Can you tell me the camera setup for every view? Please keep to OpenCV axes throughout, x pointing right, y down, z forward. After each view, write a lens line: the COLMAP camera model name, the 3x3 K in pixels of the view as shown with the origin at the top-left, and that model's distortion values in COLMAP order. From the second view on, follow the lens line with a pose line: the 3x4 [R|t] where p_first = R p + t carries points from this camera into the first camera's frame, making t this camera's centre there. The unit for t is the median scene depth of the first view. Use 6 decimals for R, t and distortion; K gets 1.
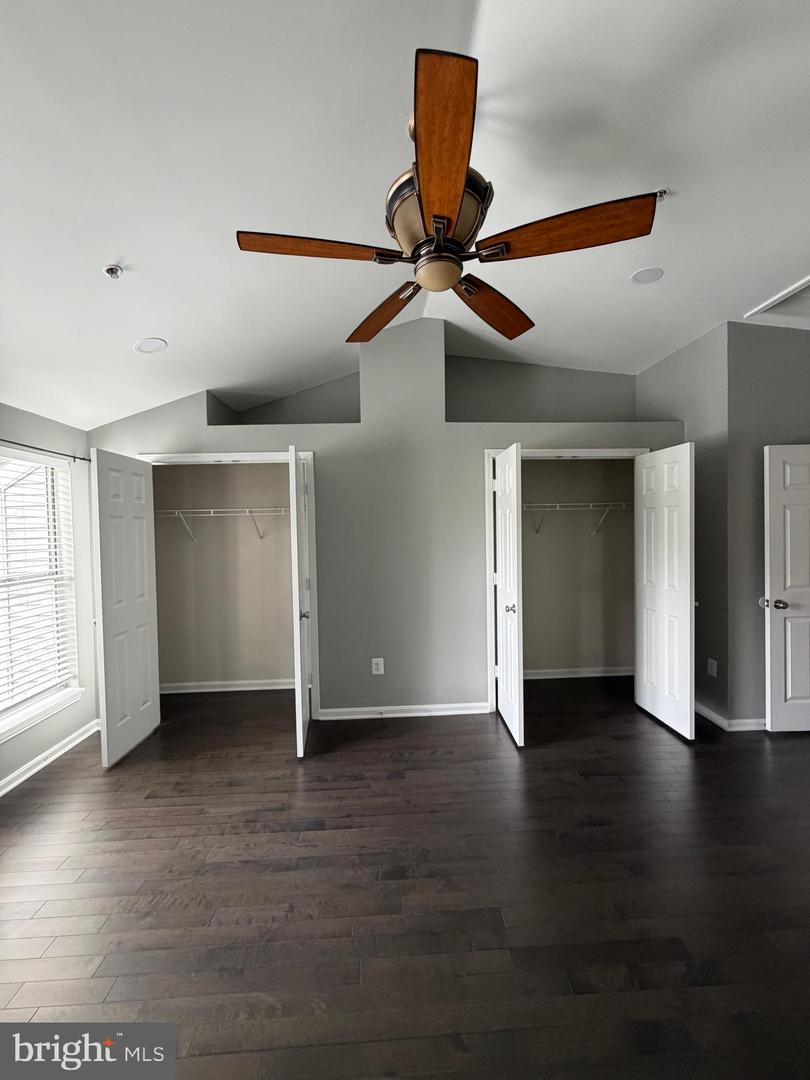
lens RADIAL K [[430.3, 0, 405.0], [0, 430.3, 540.0], [0, 0, 1]] dist [0.002125, 0.000178]
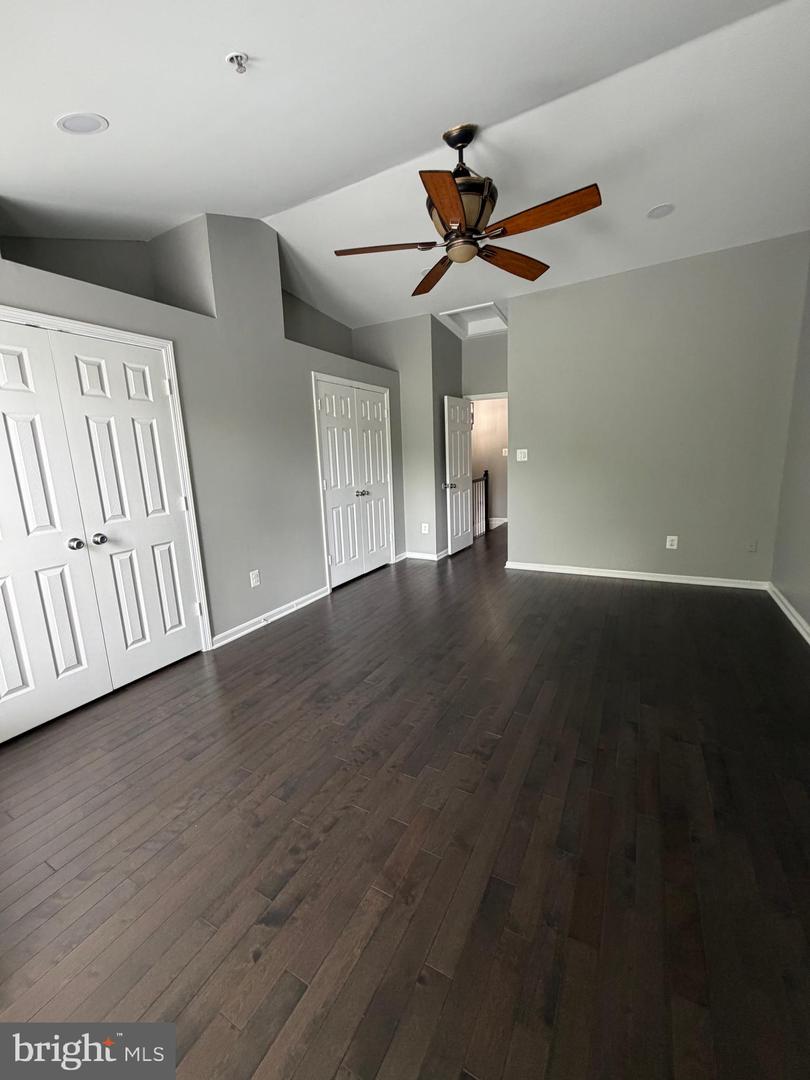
lens RADIAL K [[430.5, 0, 405.7], [0, 430.5, 537.3], [0, 0, 1]] dist [-0.000027, -0.000033]
pose [[0.524948, -0.165126, 0.834963, -0.811309], [0.052491, 0.985414, 0.161878, 0.058399], [-0.849514, -0.041150, 0.525959, 0.190931]]
